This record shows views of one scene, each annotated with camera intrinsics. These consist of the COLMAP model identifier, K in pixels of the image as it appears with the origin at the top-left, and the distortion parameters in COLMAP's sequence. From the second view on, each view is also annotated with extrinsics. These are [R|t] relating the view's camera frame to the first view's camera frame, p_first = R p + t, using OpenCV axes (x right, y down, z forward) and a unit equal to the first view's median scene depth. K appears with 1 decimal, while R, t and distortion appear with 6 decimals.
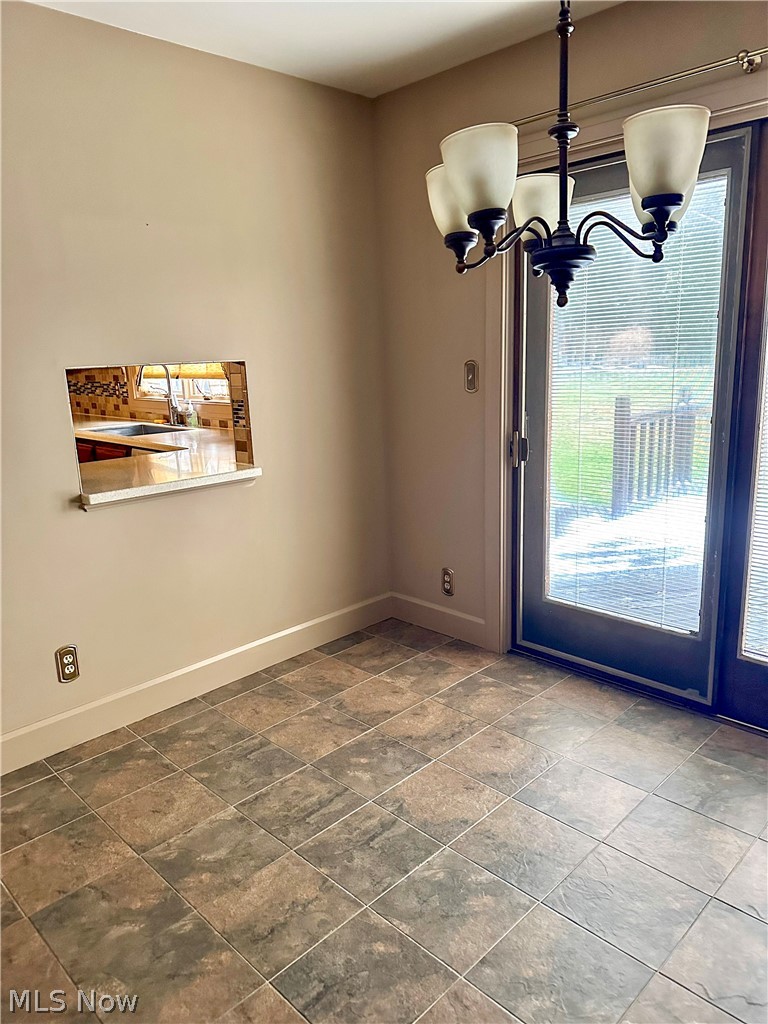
lens RADIAL K [[714.6, 0, 407.5], [0, 714.6, 500.4], [0, 0, 1]] dist [0.045497, -0.019746]
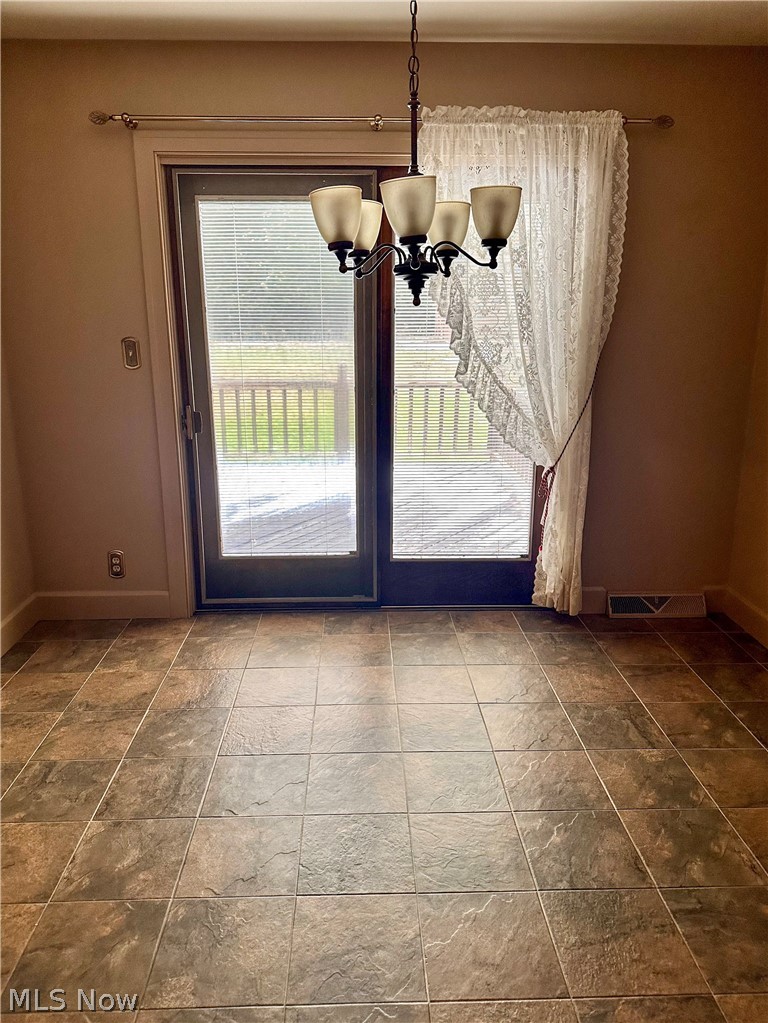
lens RADIAL K [[713.9, 0, 407.5], [0, 713.9, 499.9], [0, 0, 1]] dist [0.045497, -0.019746]
pose [[0.674413, -0.152517, 0.722430, -0.419592], [0.126756, 0.987823, 0.090214, -0.012840], [-0.727392, 0.030731, 0.685533, 0.037174]]
